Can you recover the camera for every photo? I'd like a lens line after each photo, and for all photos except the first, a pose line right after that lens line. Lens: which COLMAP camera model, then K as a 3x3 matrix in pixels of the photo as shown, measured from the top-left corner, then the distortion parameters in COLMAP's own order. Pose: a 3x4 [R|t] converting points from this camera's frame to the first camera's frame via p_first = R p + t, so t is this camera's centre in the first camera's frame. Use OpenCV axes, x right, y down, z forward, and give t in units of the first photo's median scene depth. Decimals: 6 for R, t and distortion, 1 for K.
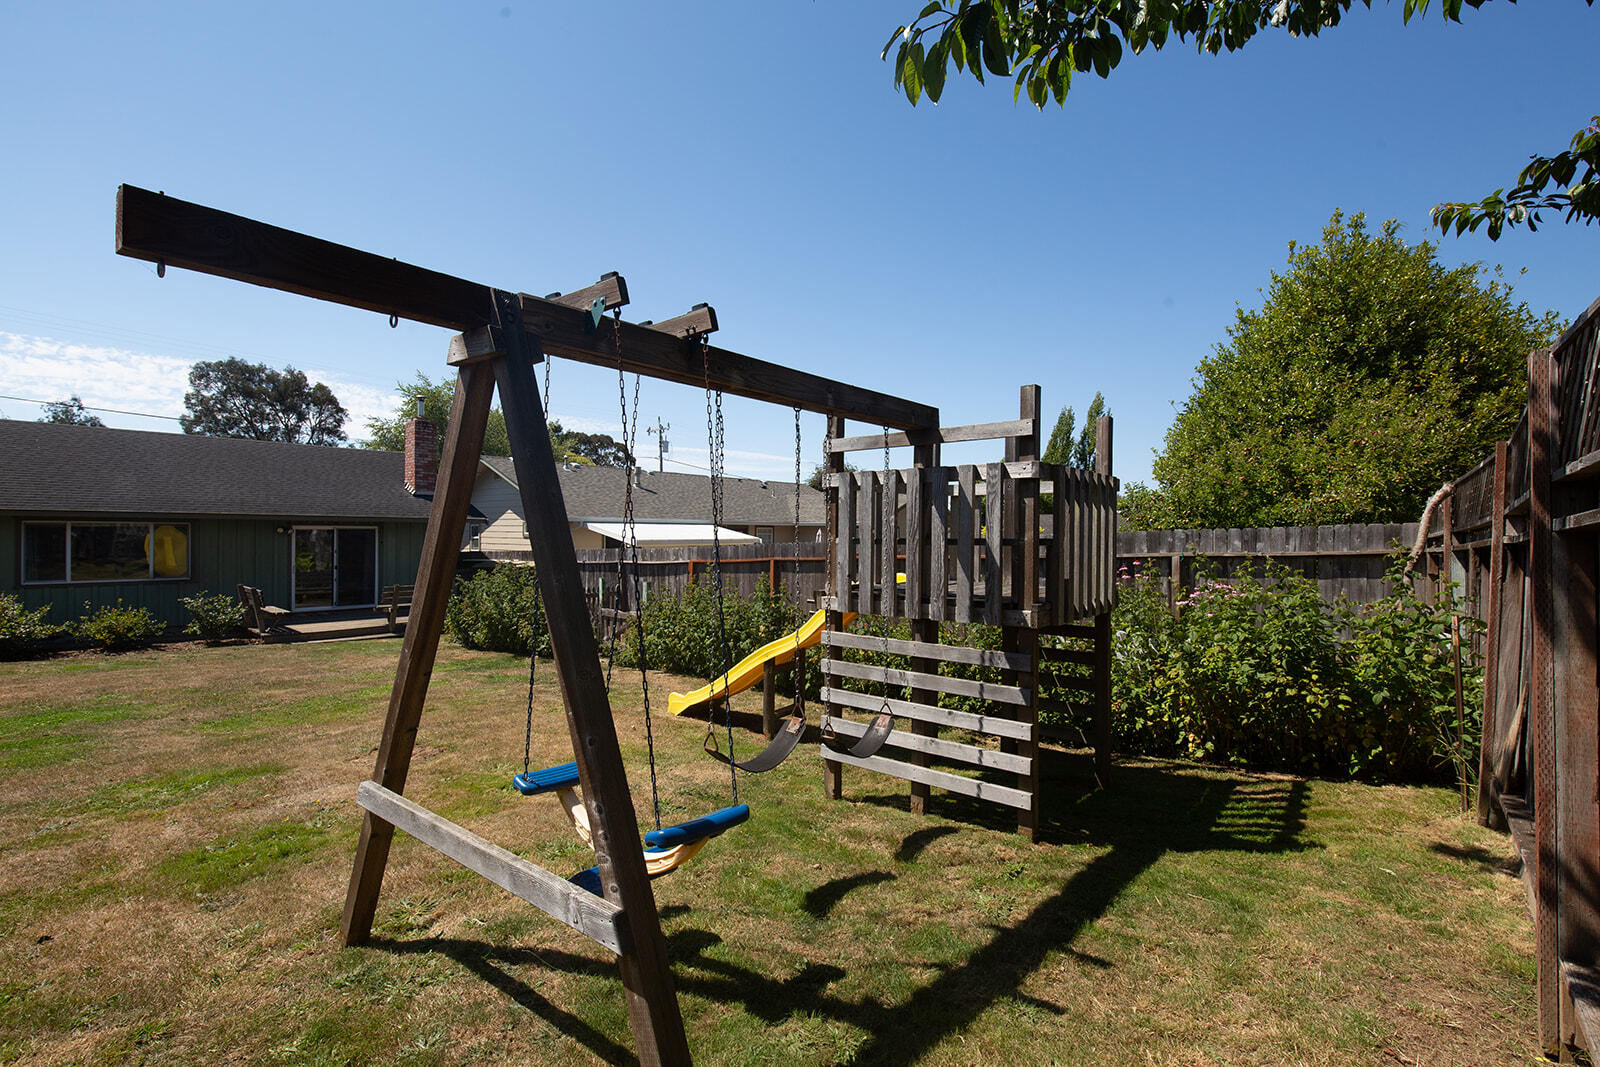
lens RADIAL K [[709.0, 0, 799.0], [0, 709.0, 498.0], [0, 0, 1]] dist [-0.004334, 0.000734]
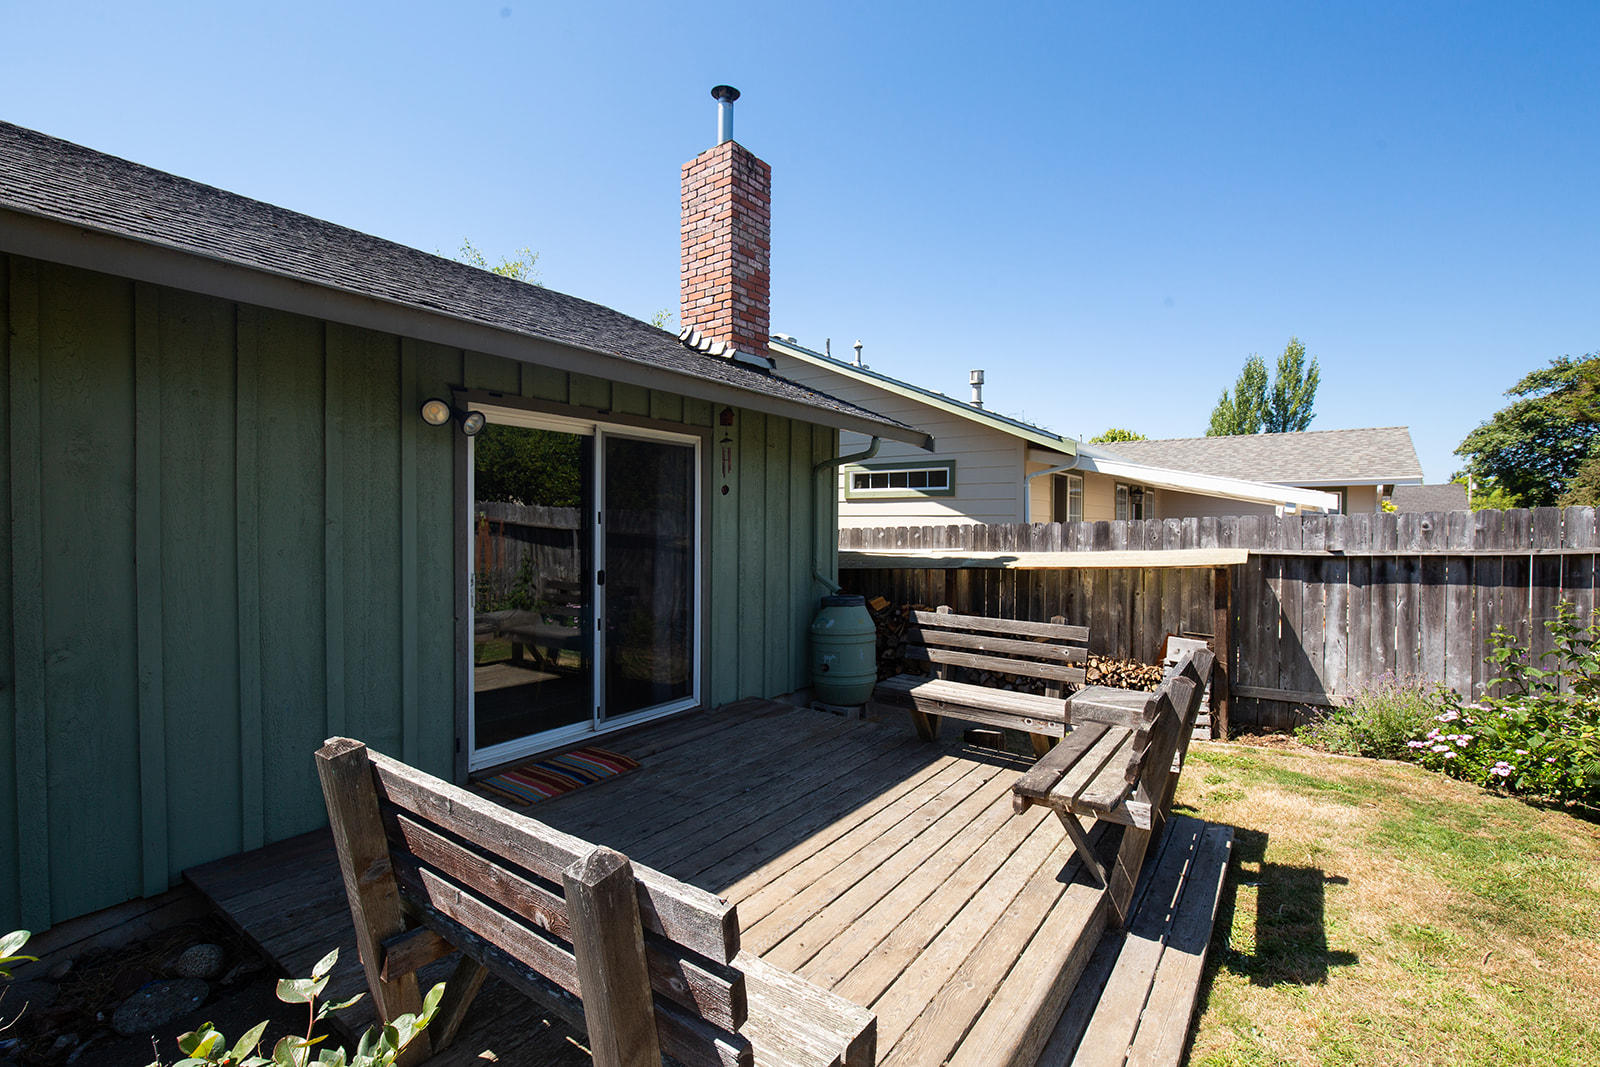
lens RADIAL K [[709.0, 0, 801.0], [0, 709.0, 526.9], [0, 0, 1]] dist [-0.004334, 0.000734]
pose [[0.998970, -0.003012, 0.045280, -0.584012], [0.000534, 0.998506, 0.054644, 0.063301], [-0.045377, -0.054563, 0.997479, 0.719258]]
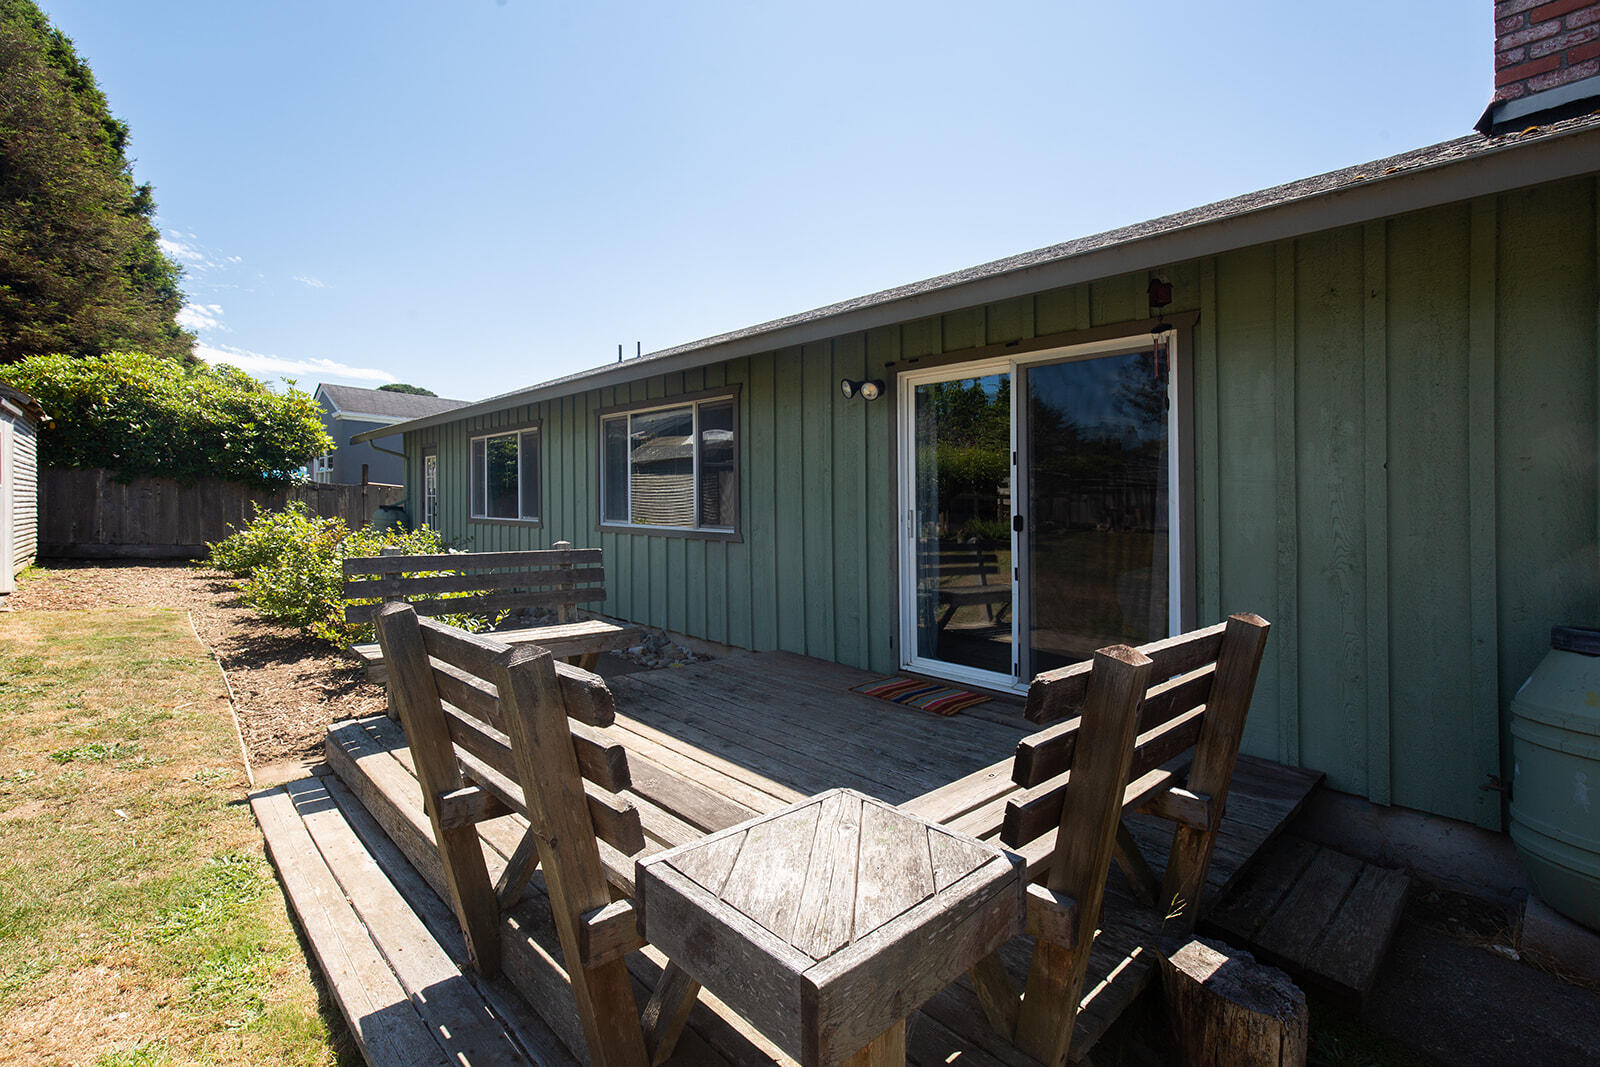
lens RADIAL K [[709.0, 0, 813.9], [0, 709.0, 524.6], [0, 0, 1]] dist [-0.004334, 0.000734]
pose [[-0.116303, 0.007413, -0.993186, -0.394603], [0.028125, 0.999596, 0.004167, 0.094386], [0.992815, -0.027449, -0.116465, 0.945704]]
